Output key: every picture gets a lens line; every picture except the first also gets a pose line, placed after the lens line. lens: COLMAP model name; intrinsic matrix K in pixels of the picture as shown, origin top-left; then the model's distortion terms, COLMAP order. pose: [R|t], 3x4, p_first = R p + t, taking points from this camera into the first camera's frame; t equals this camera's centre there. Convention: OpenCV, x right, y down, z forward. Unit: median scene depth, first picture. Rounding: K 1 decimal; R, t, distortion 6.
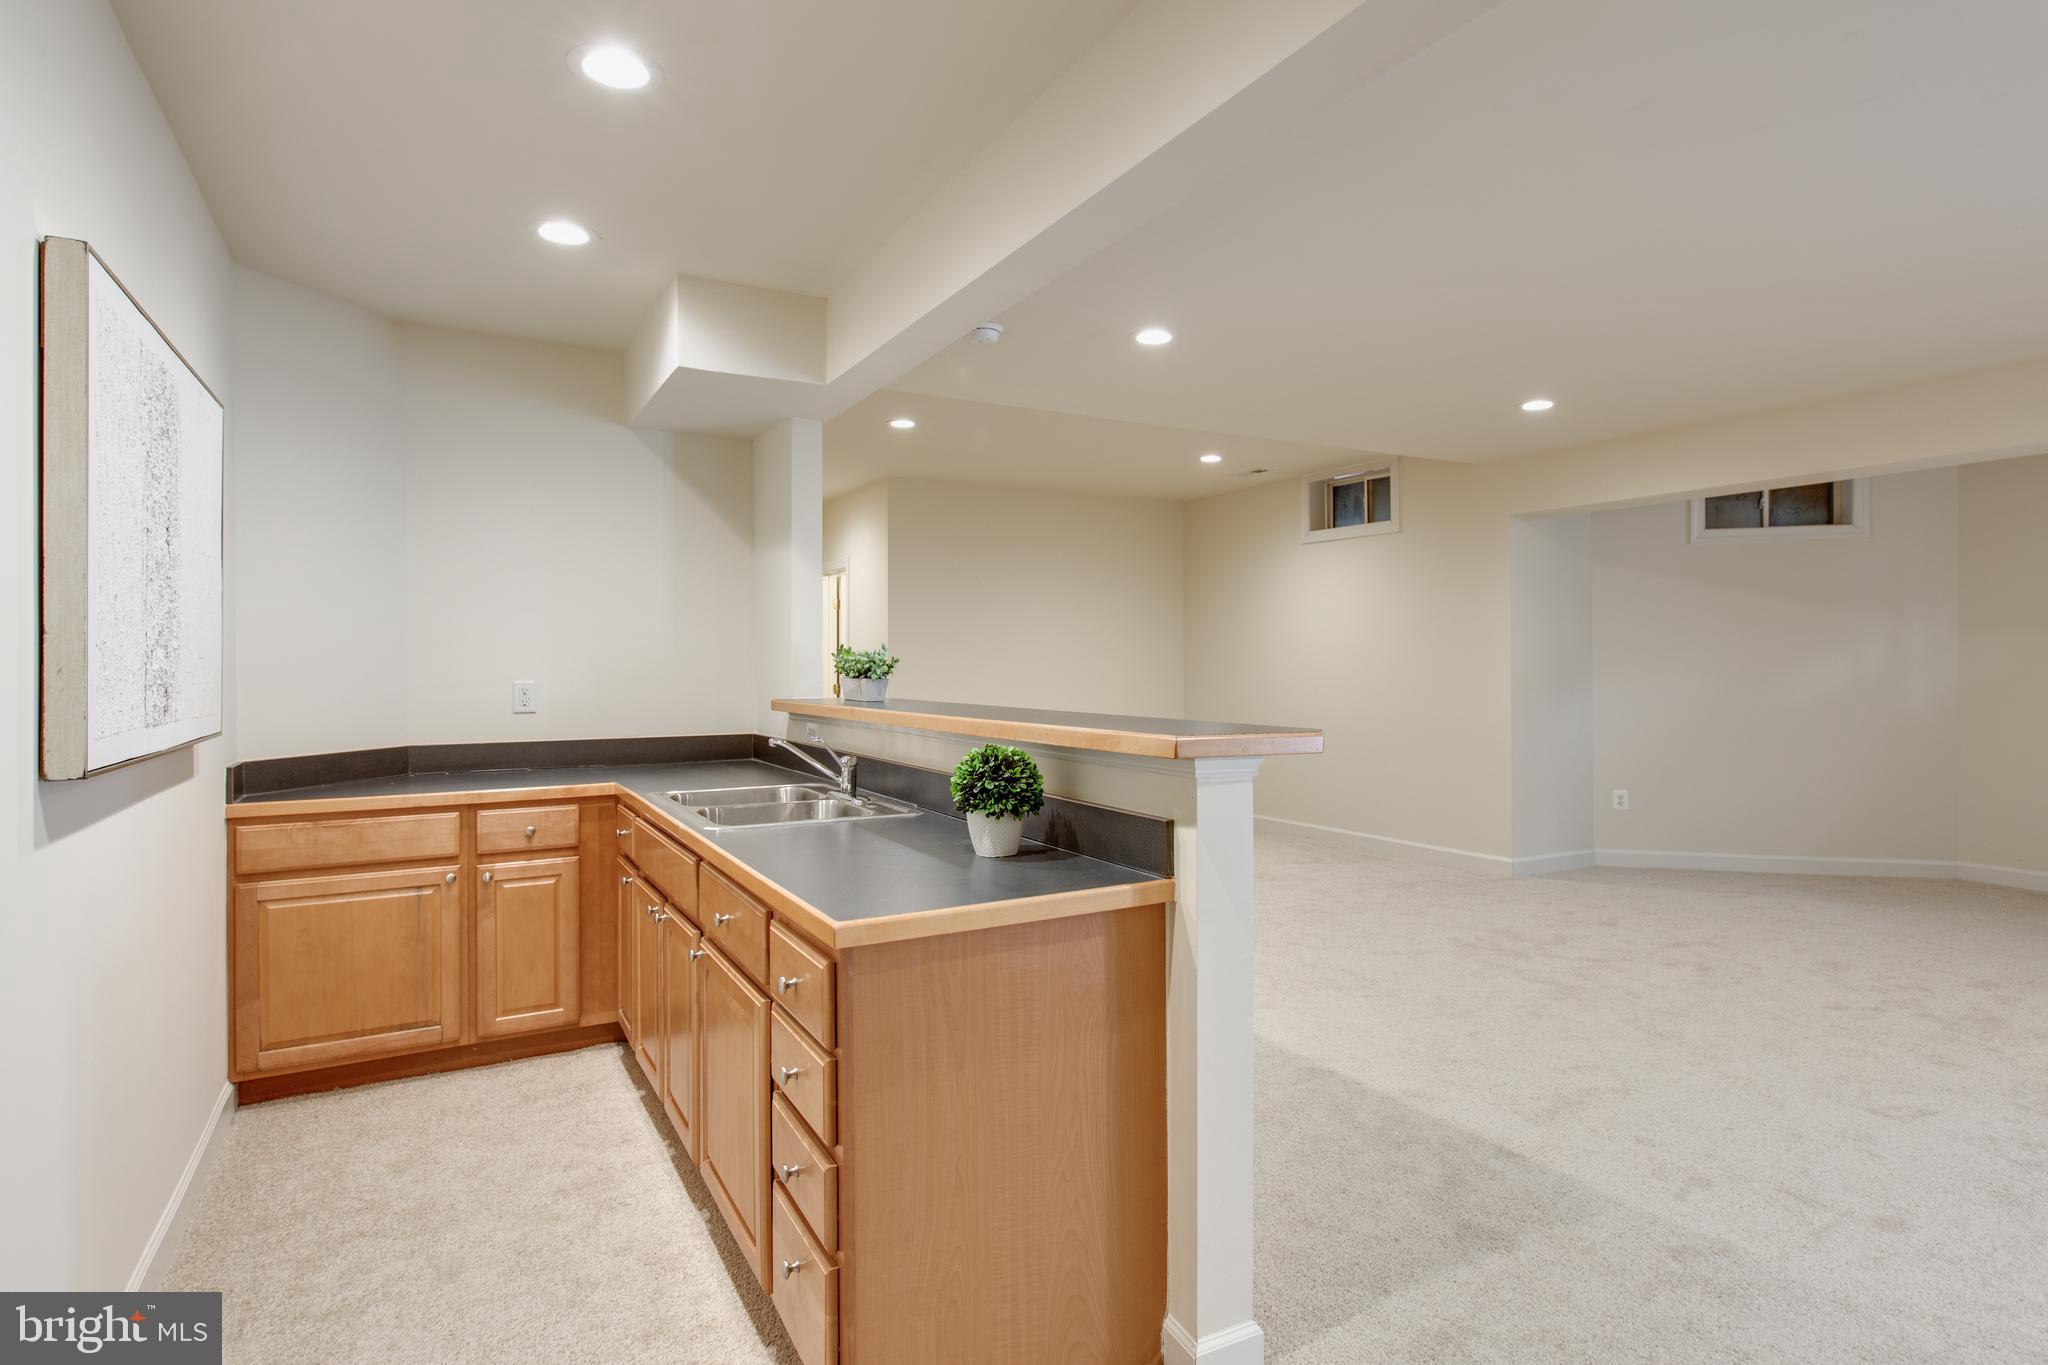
lens RADIAL K [[967.4, 0, 1023.7], [0, 967.4, 646.8], [0, 0, 1]] dist [0.000980, -0.000034]
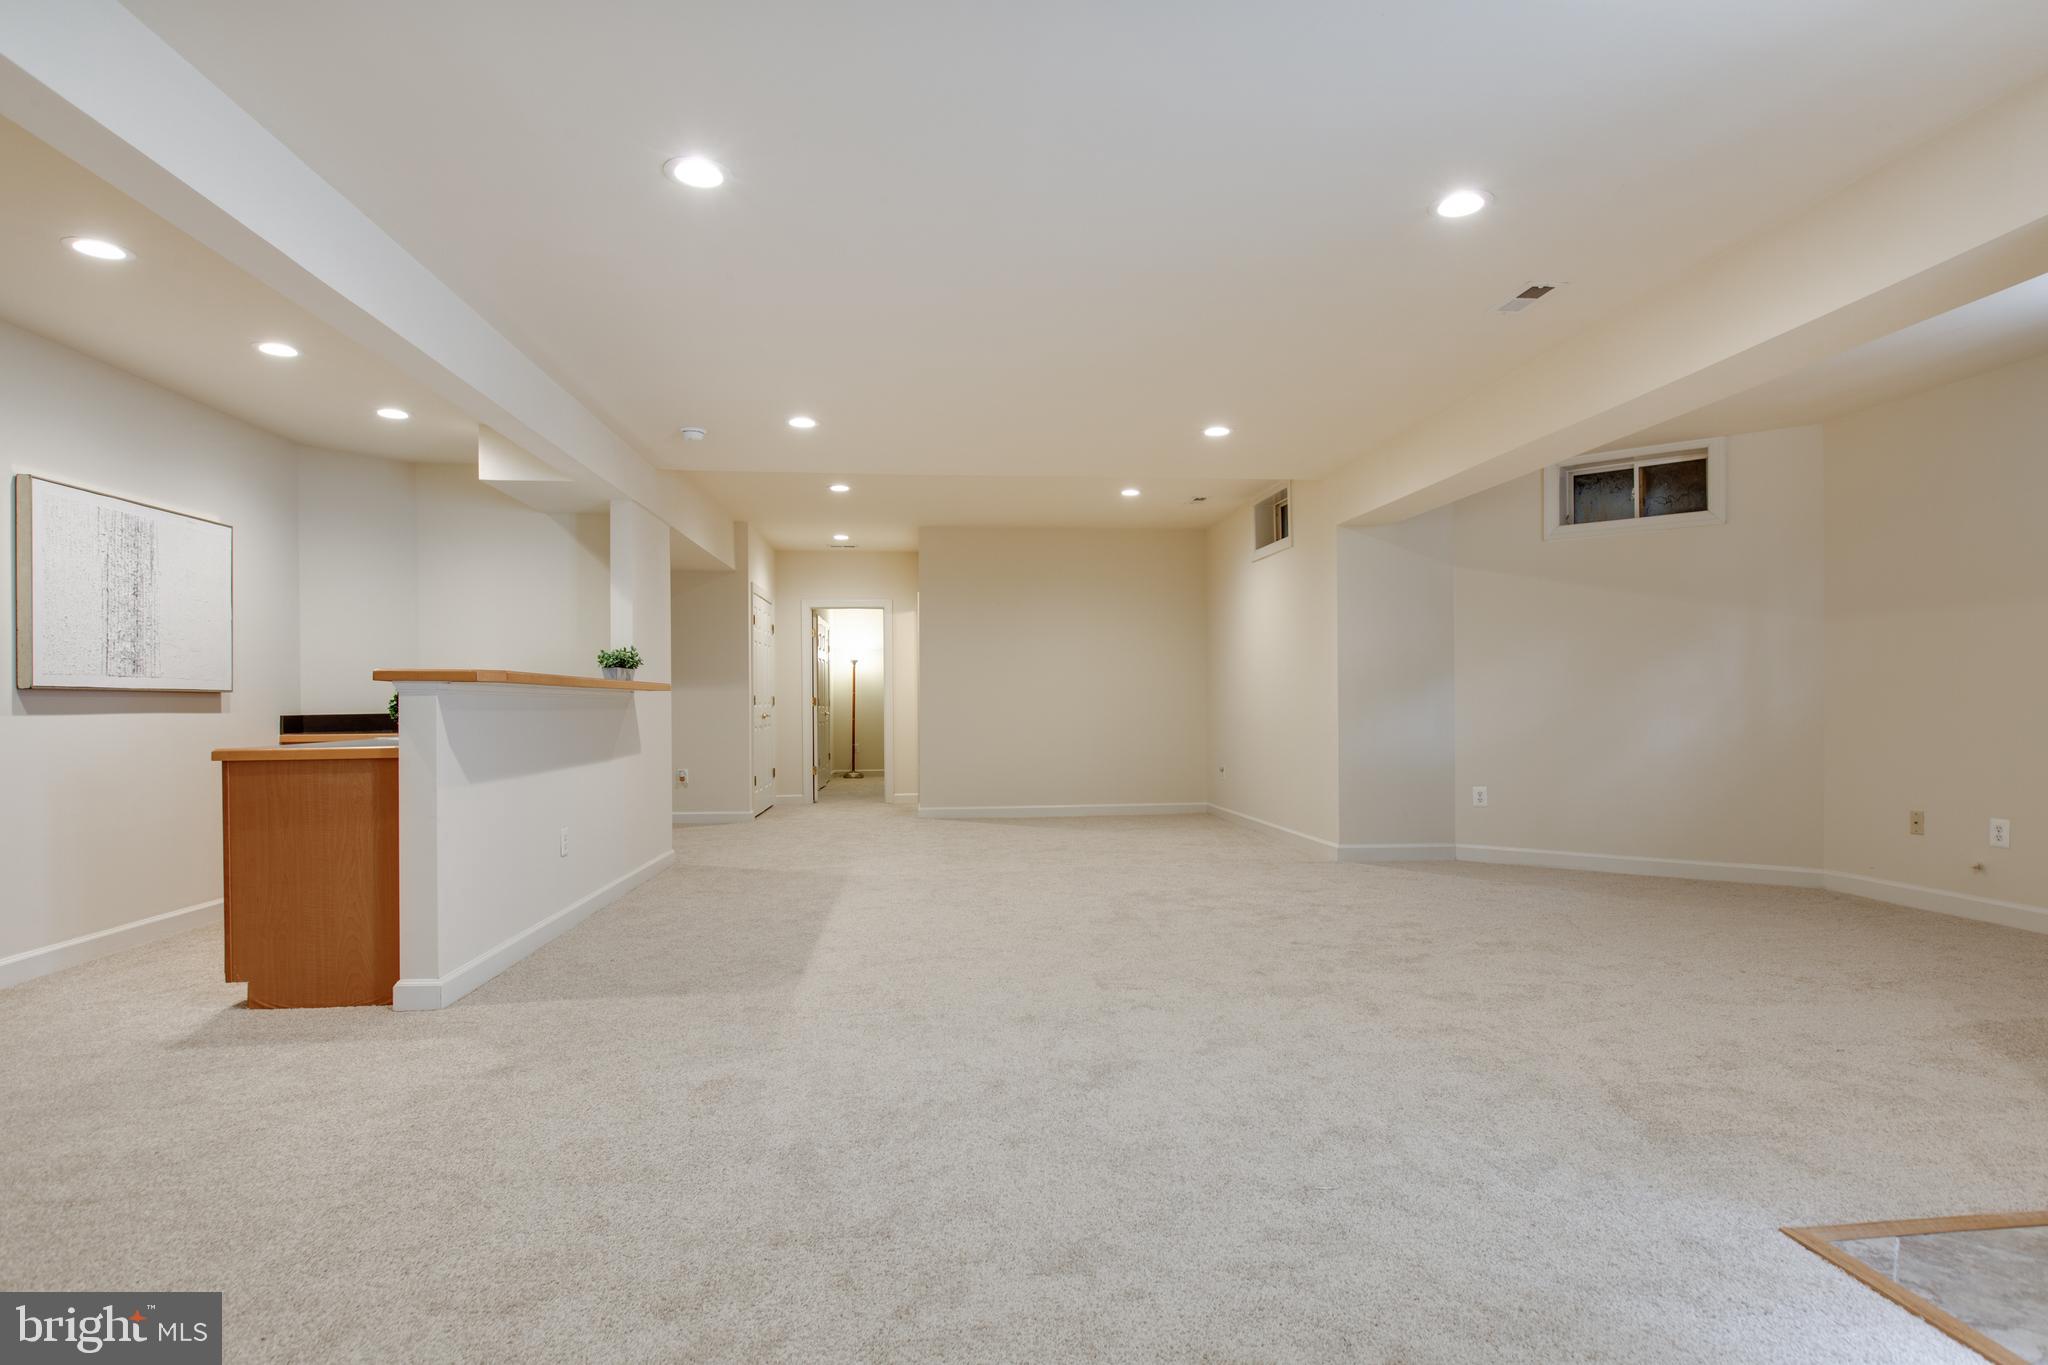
lens RADIAL K [[922.5, 0, 1029.1], [0, 922.5, 690.4], [0, 0, 1]] dist [0.002151, 0.000423]
pose [[0.934397, -0.007095, -0.356163, 0.551992], [0.010758, 0.999908, 0.008304, 0.035647], [0.356071, -0.011591, 0.934387, -0.077044]]
